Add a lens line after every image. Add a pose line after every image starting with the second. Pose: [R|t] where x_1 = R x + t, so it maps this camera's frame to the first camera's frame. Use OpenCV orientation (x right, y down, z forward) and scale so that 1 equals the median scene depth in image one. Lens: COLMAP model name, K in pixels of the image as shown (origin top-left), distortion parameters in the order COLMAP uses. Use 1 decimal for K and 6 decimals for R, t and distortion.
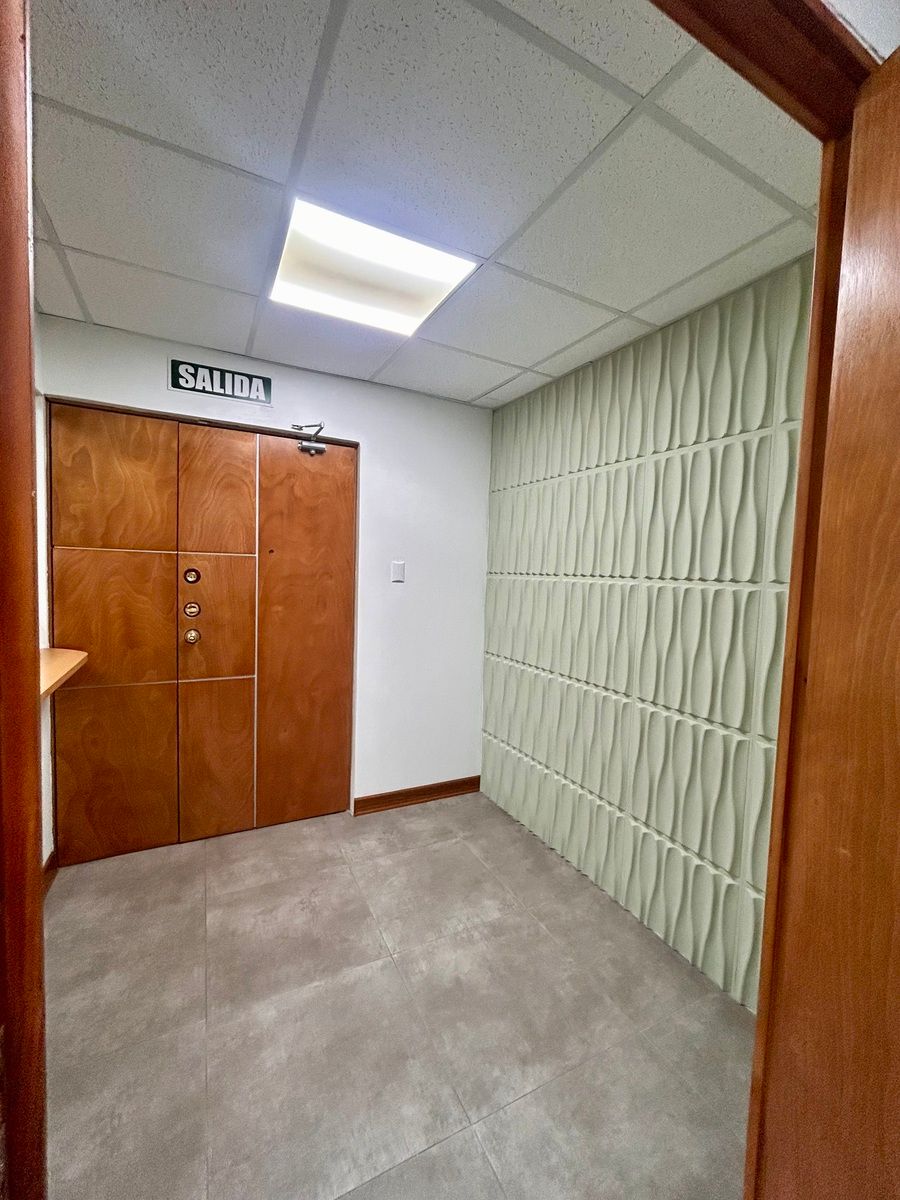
lens RADIAL K [[484.3, 0, 454.4], [0, 484.3, 600.2], [0, 0, 1]] dist [-0.005954, 0.000227]
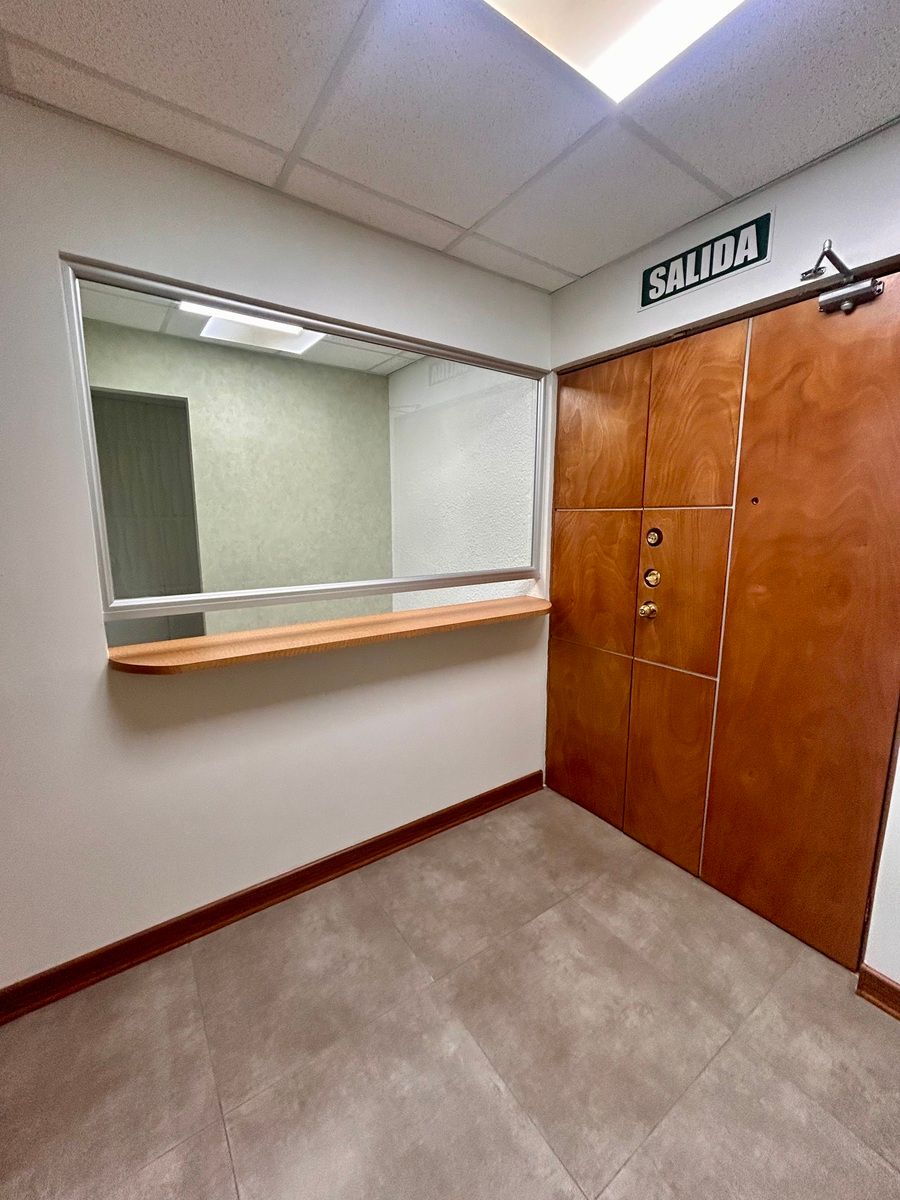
lens RADIAL K [[484.3, 0, 454.4], [0, 484.3, 600.2], [0, 0, 1]] dist [-0.005954, 0.000227]
pose [[0.135609, 0.130045, -0.982191, 0.239577], [-0.063890, 0.990433, 0.122315, -0.023336], [0.988700, 0.046165, 0.142620, 0.566303]]
